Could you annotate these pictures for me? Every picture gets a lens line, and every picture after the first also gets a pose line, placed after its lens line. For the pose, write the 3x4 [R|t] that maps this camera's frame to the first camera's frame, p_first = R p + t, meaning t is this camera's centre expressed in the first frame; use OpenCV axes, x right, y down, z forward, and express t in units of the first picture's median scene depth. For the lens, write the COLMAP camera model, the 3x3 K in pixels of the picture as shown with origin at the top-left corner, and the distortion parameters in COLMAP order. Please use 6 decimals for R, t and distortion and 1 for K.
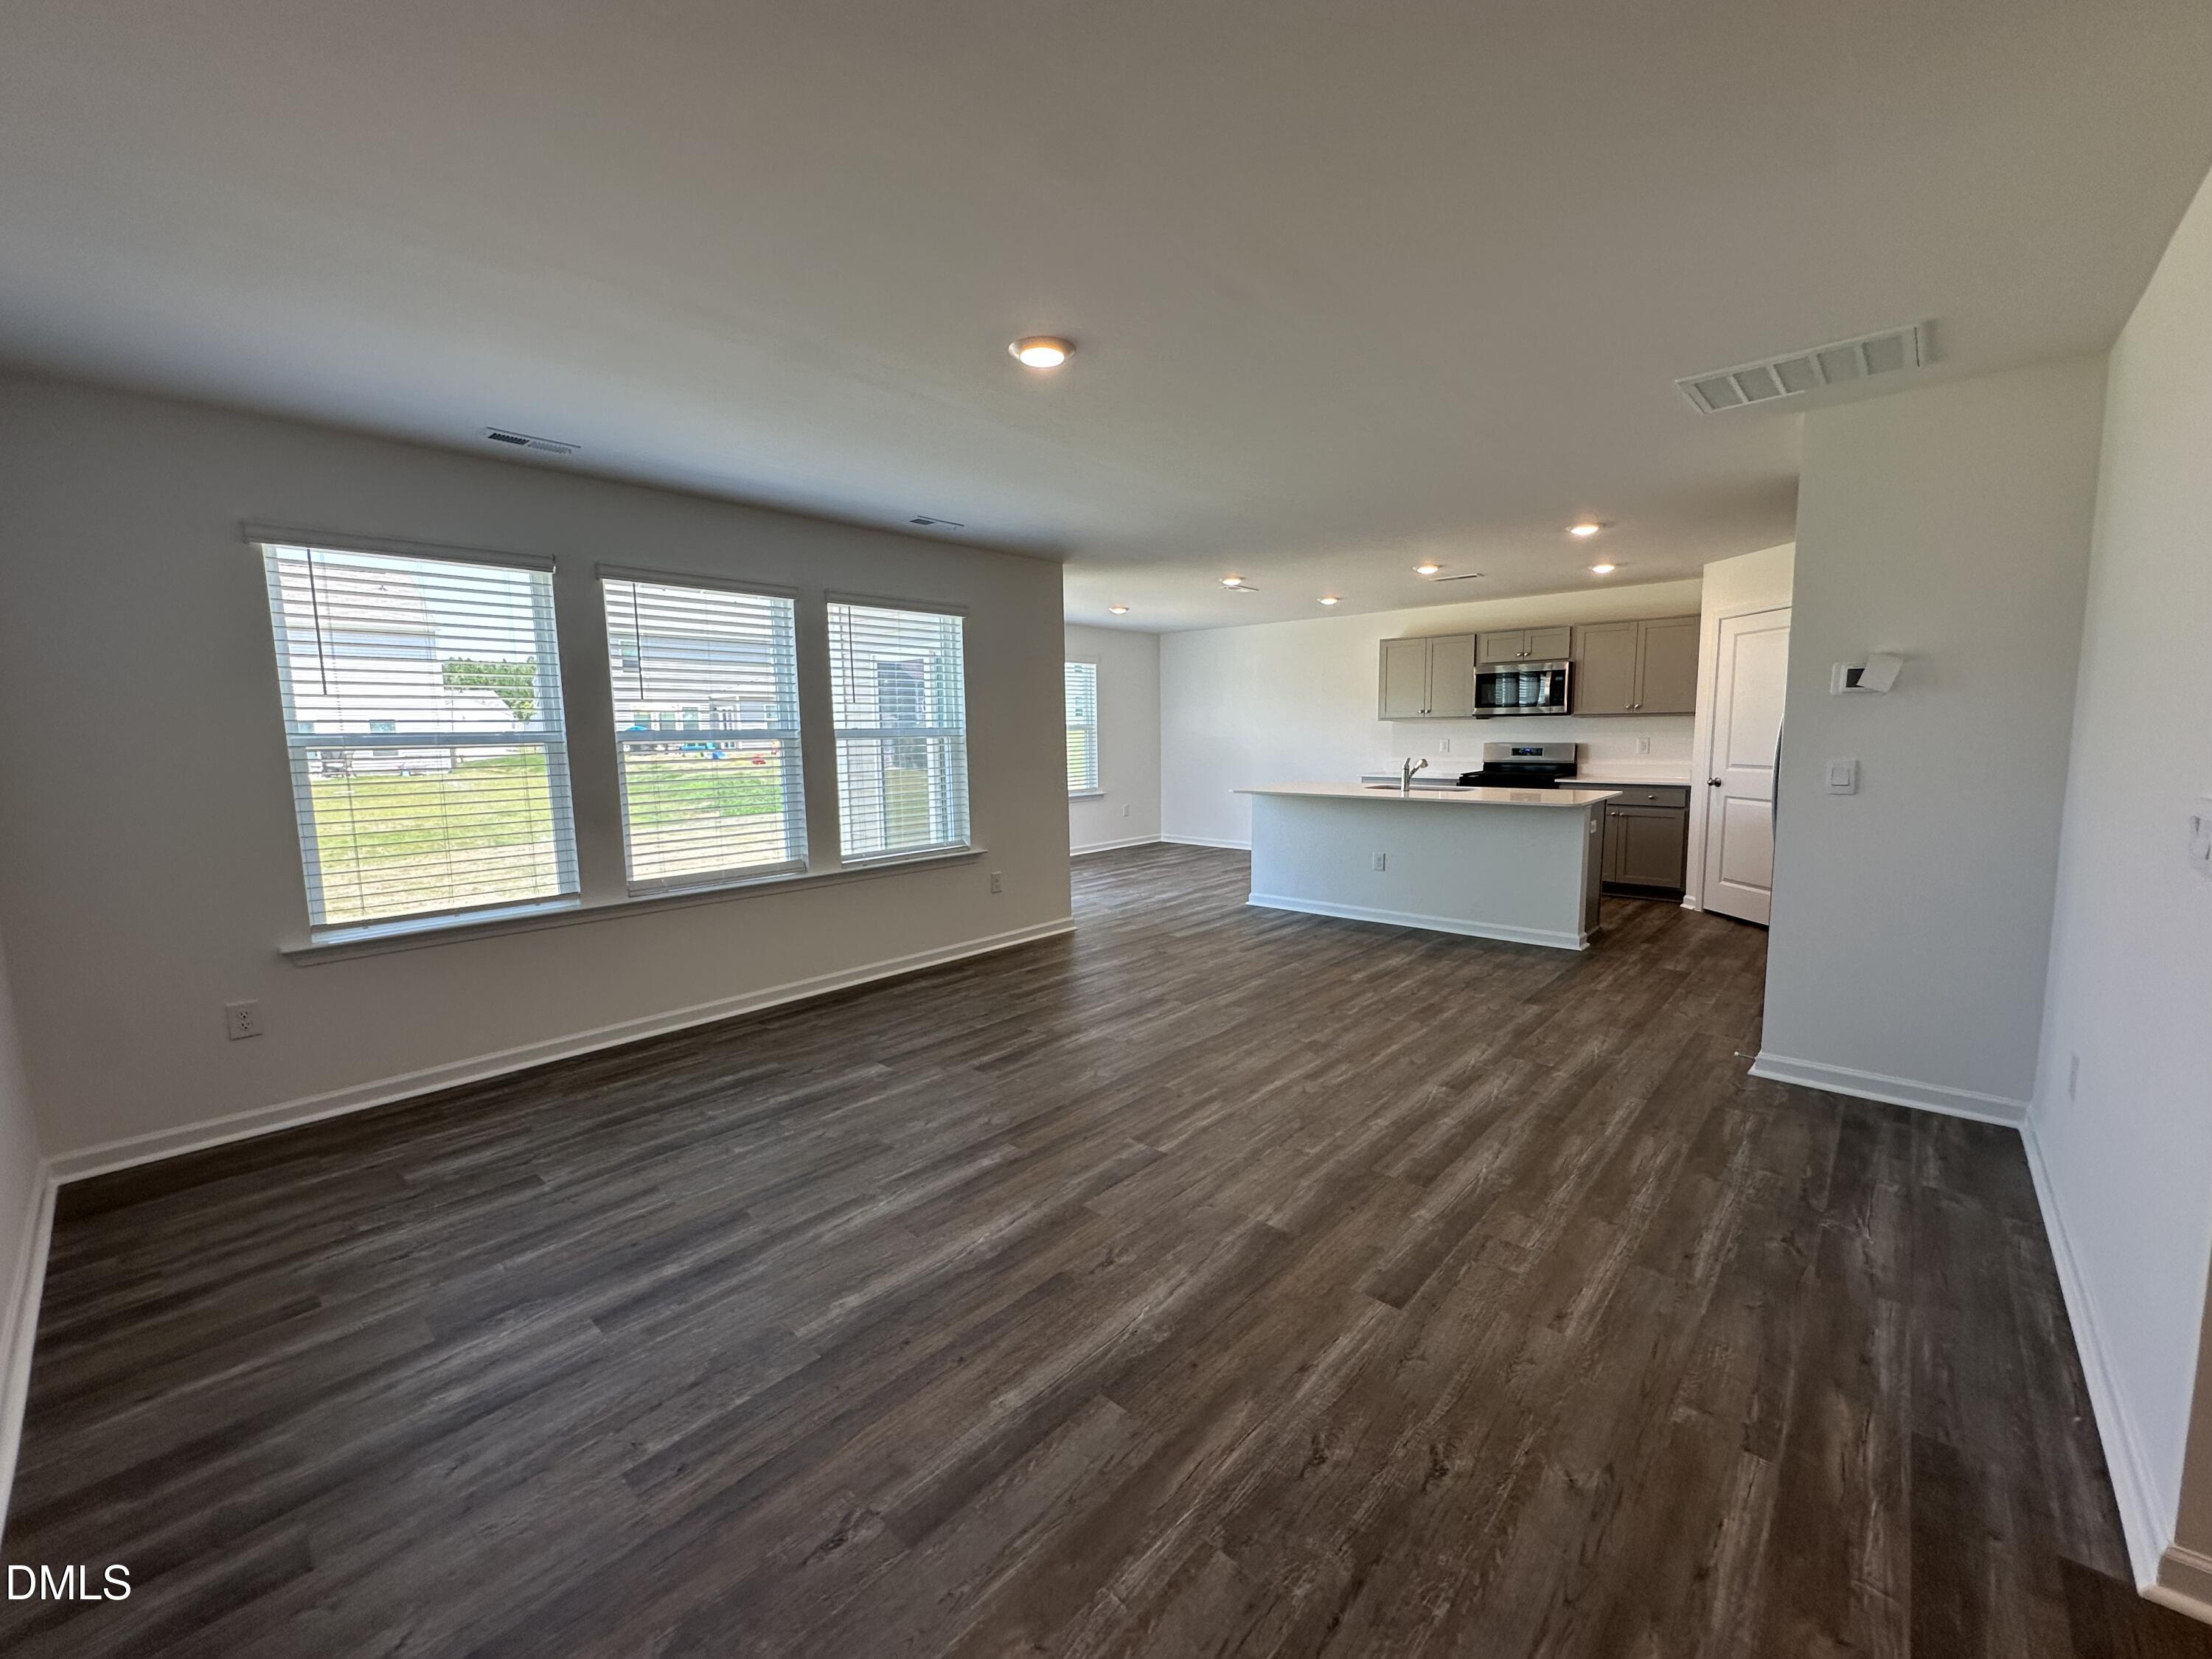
lens RADIAL K [[885.9, 0, 1105.5], [0, 885.9, 820.0], [0, 0, 1]] dist [-0.007923, 0.001886]
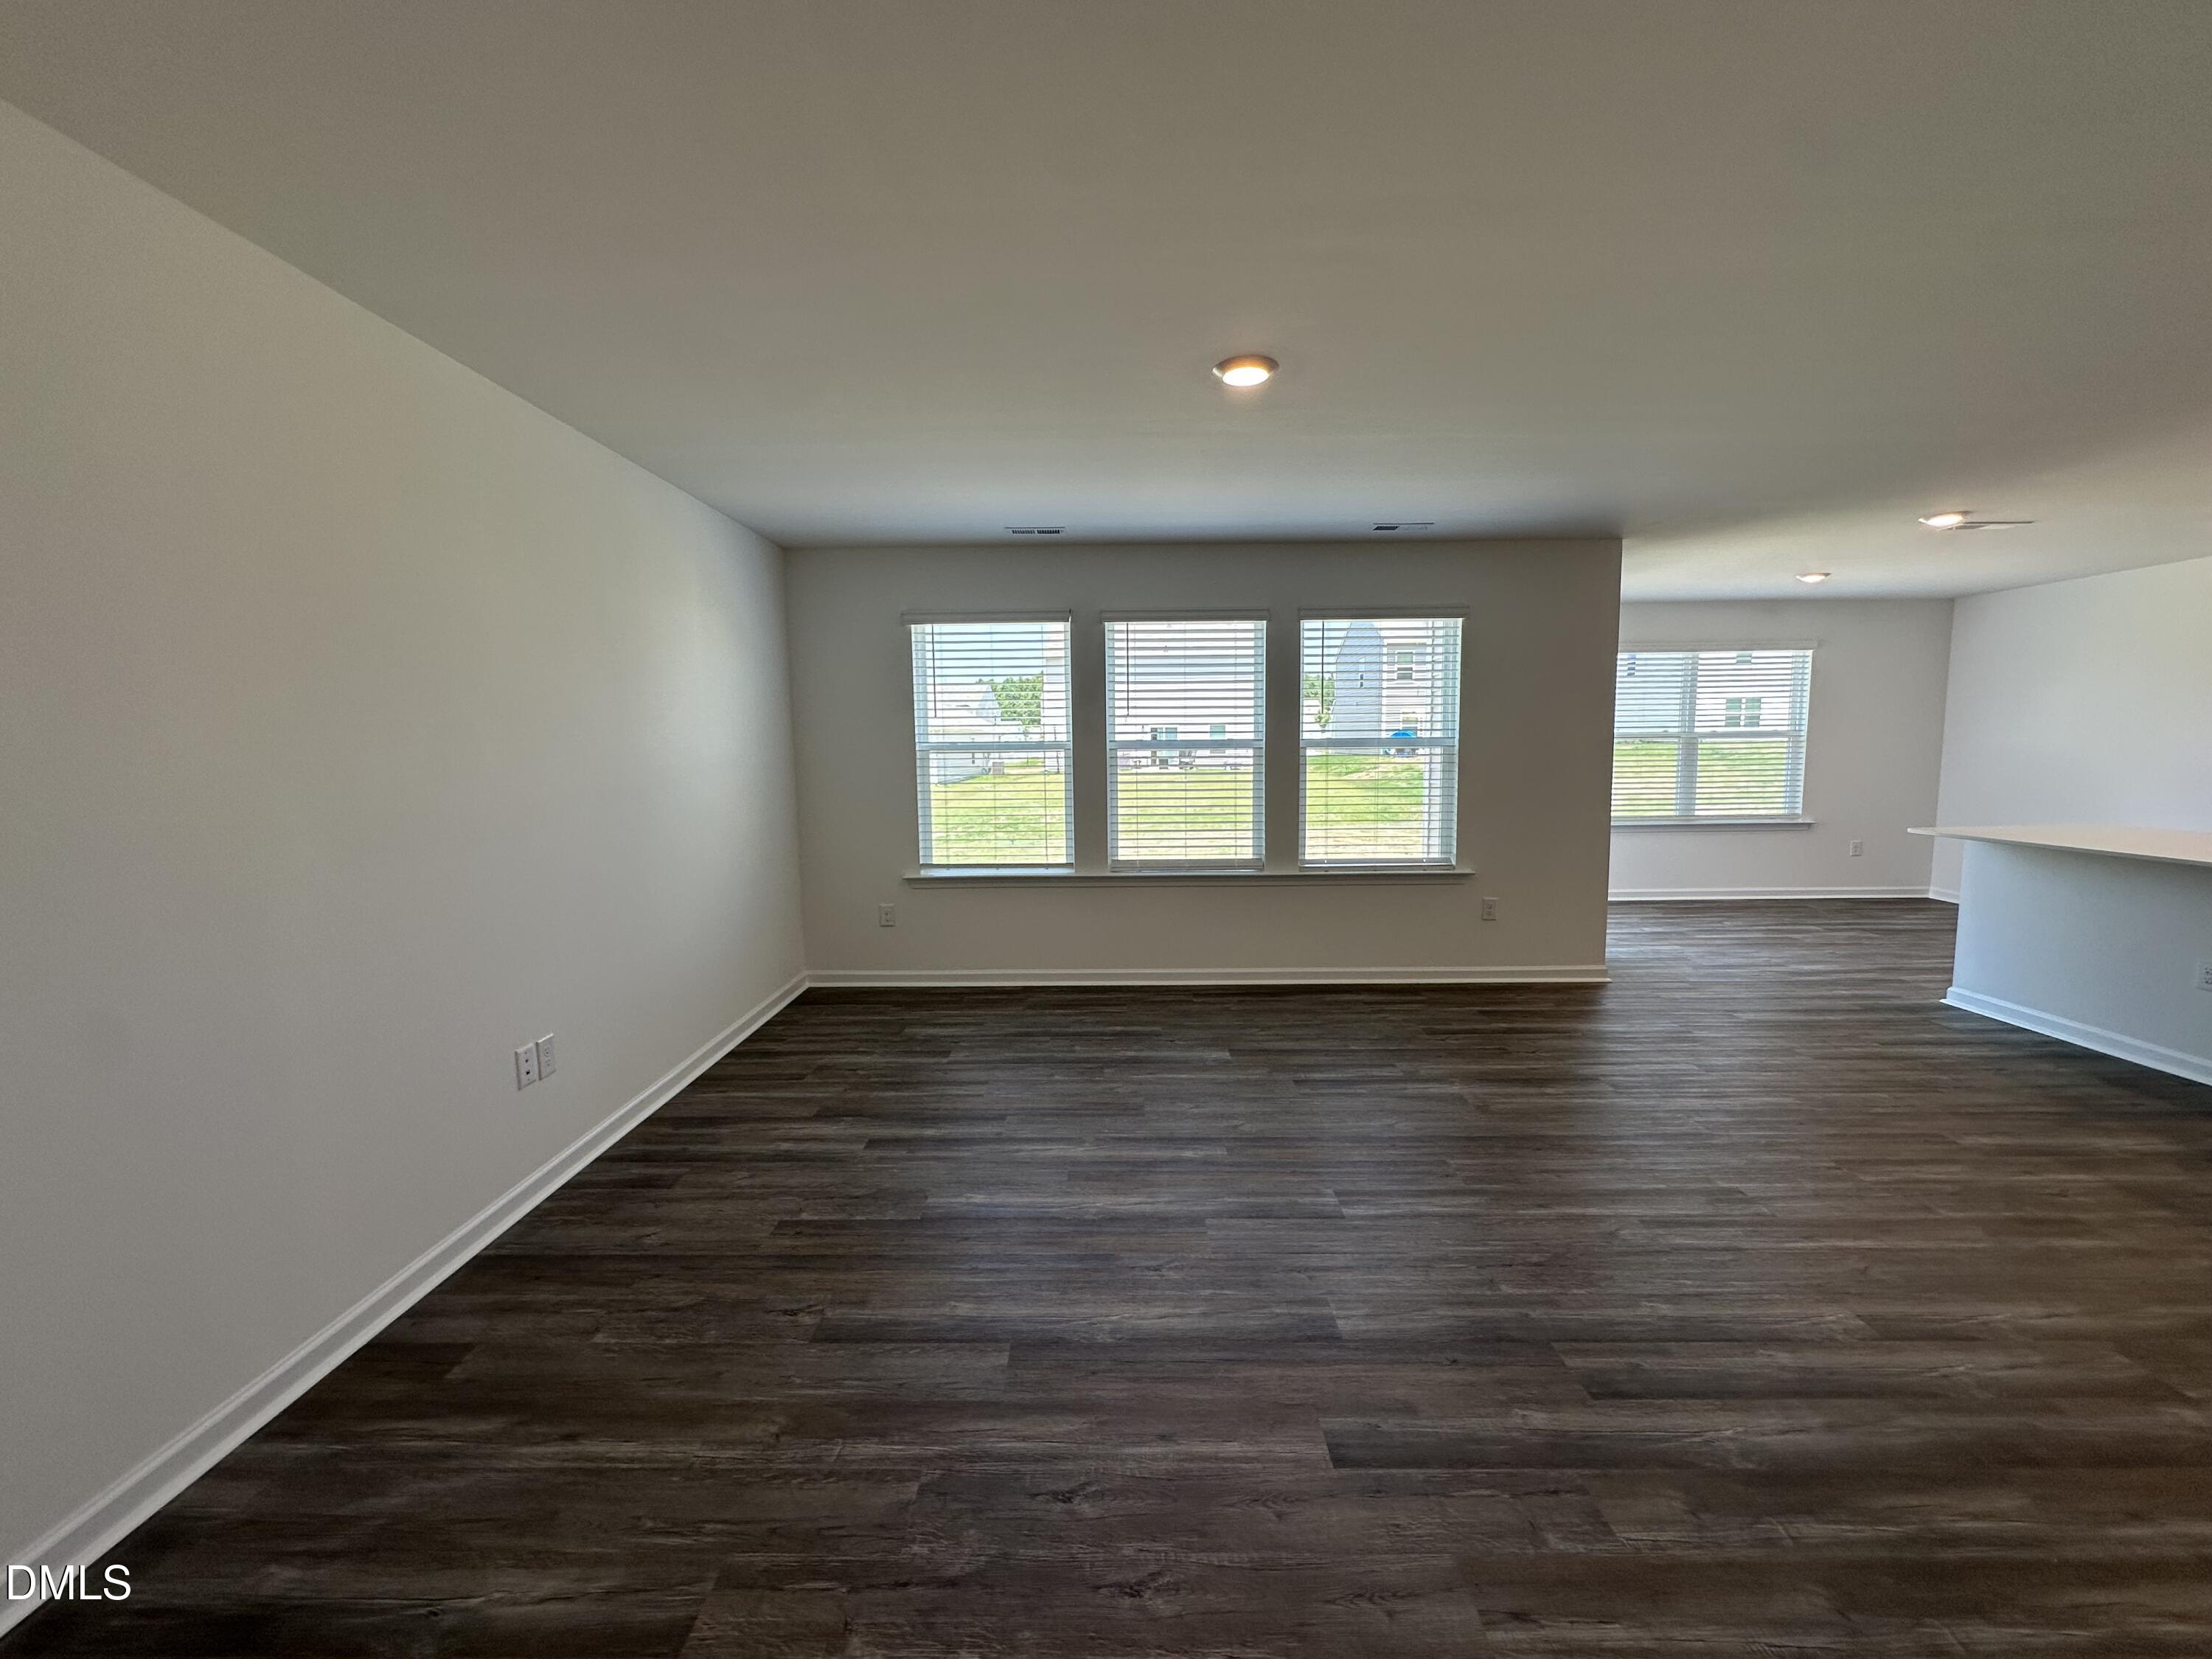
lens RADIAL K [[885.9, 0, 1102.8], [0, 885.9, 819.1], [0, 0, 1]] dist [-0.007923, 0.001886]
pose [[0.661323, 0.072255, -0.746613, 0.510514], [-0.075775, 0.996693, 0.029338, -0.031572], [0.746264, 0.037172, 0.664611, 0.190053]]
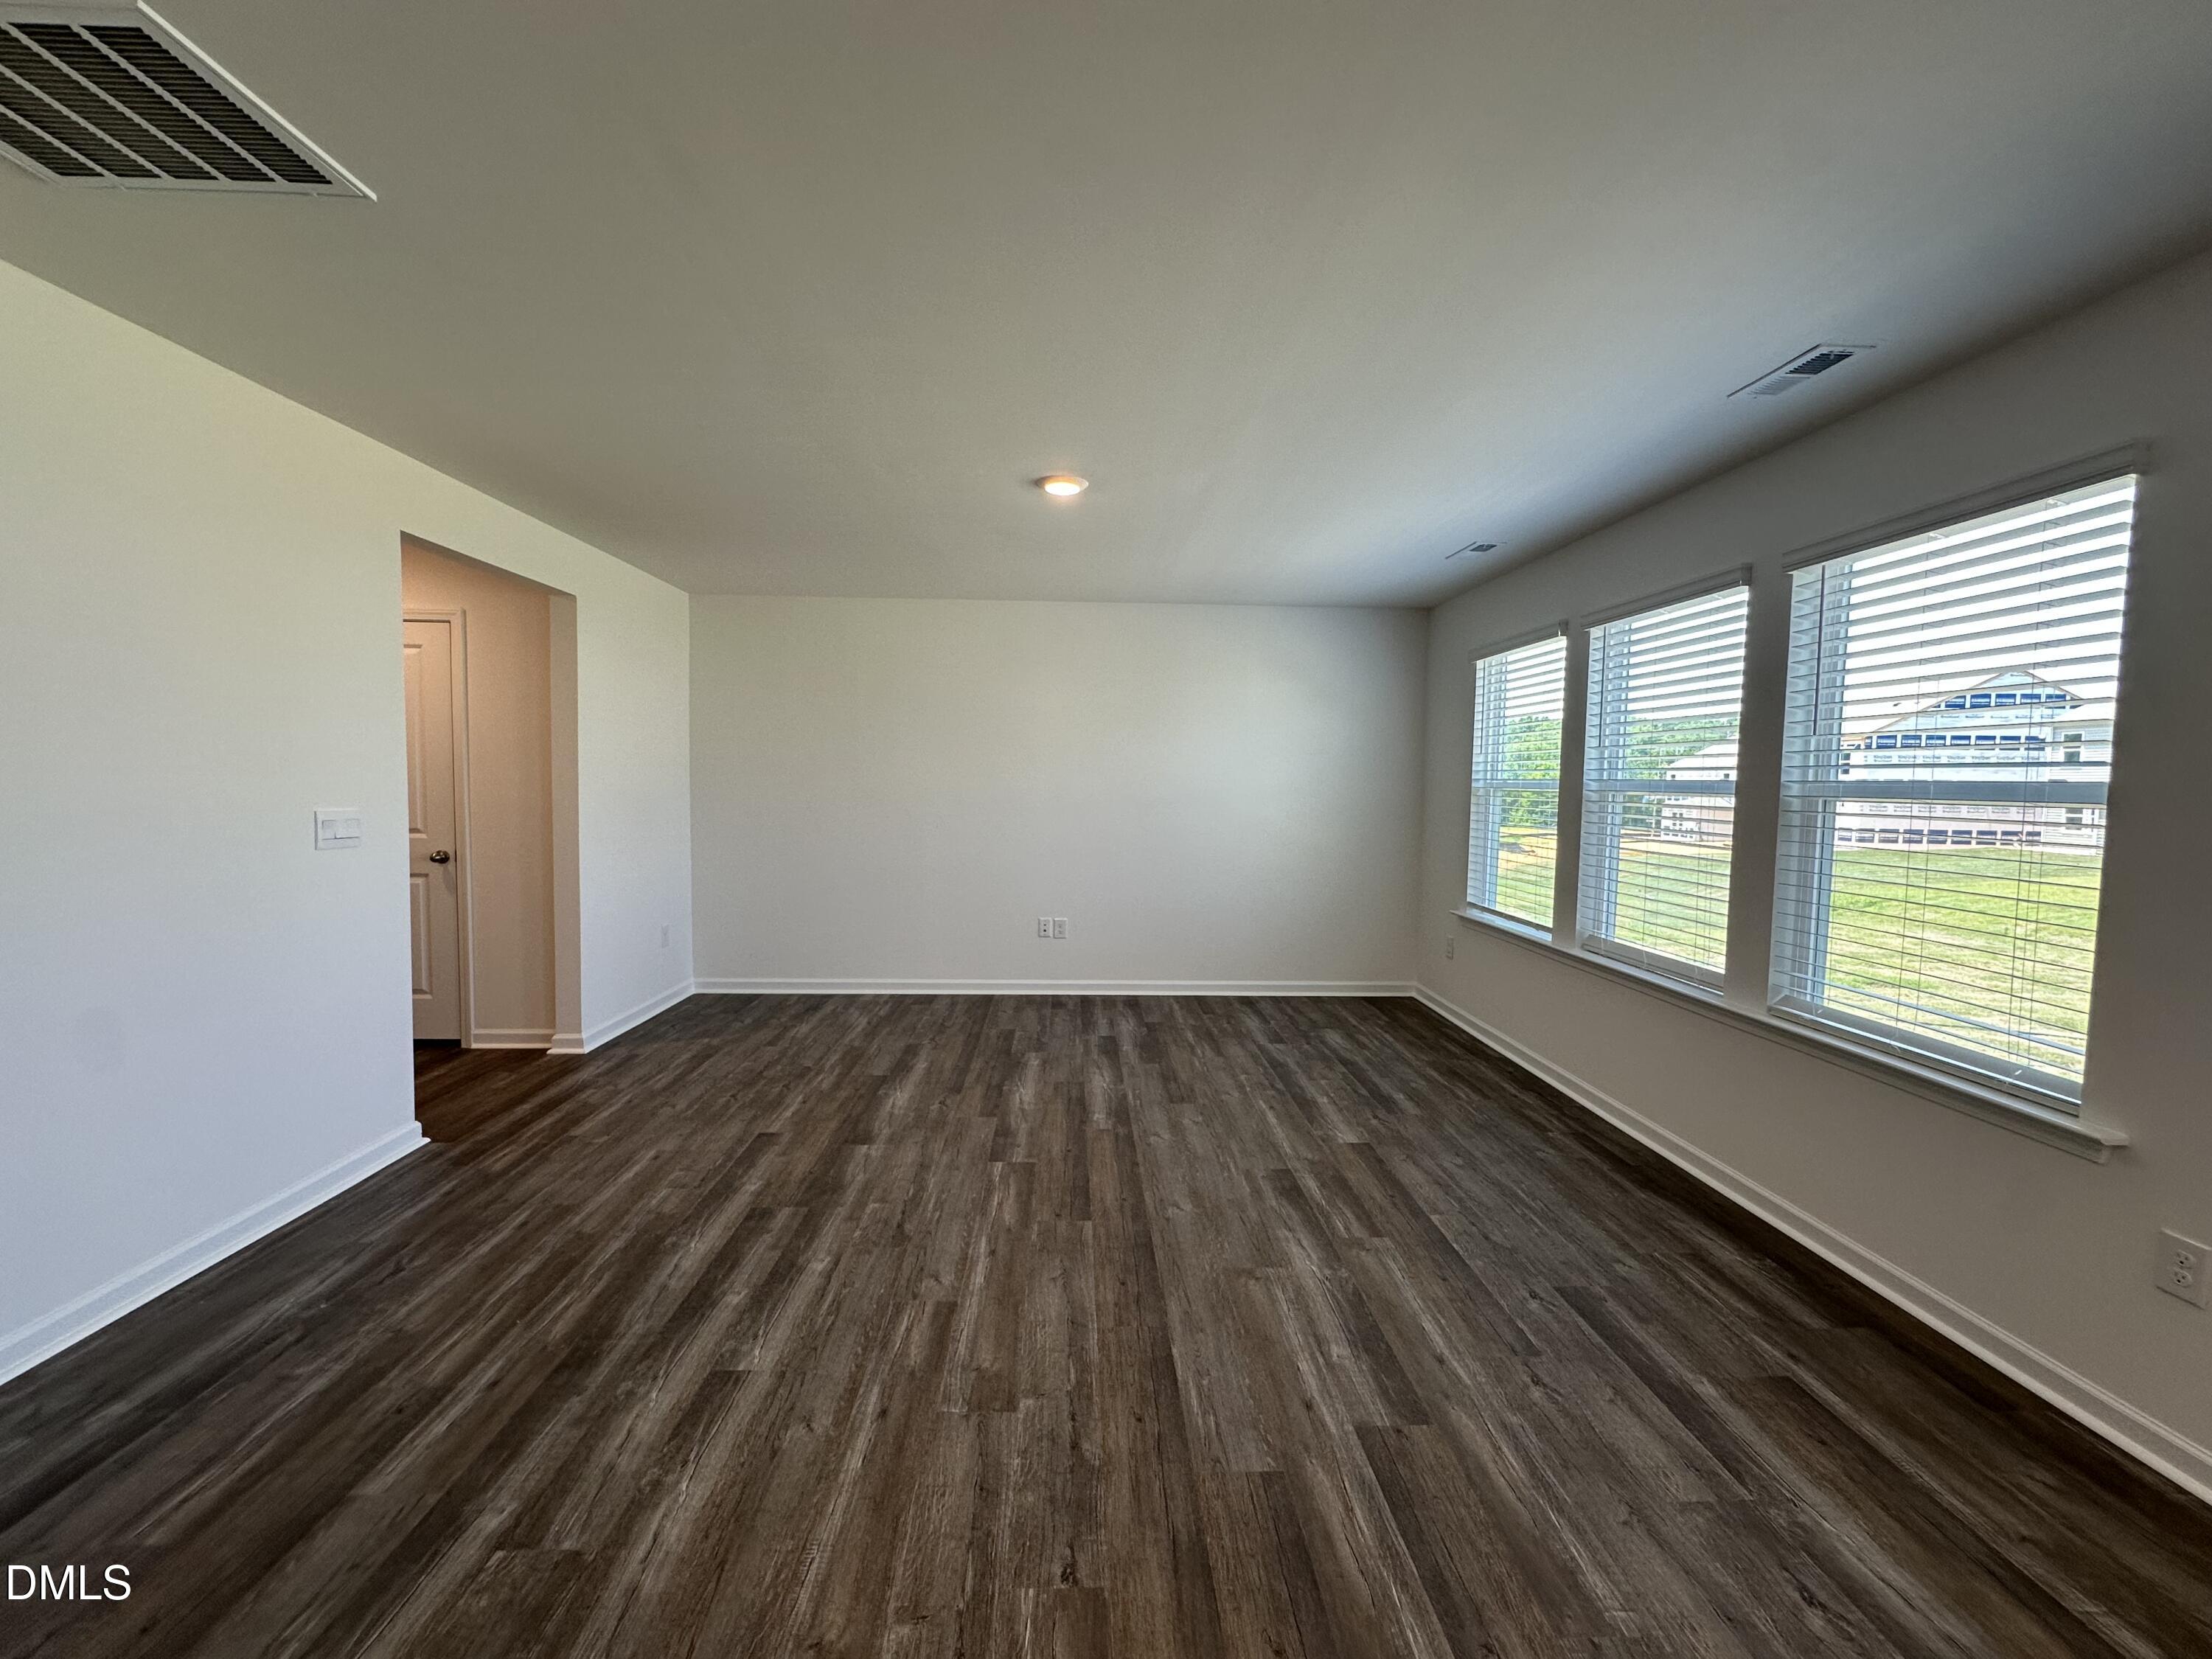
lens RADIAL K [[885.9, 0, 1102.0], [0, 885.9, 826.6], [0, 0, 1]] dist [-0.007923, 0.001886]
pose [[-0.716162, 0.040879, -0.696736, 0.668354], [-0.077482, 0.987456, 0.137578, -0.181434], [0.693620, 0.152513, -0.704011, 1.681005]]
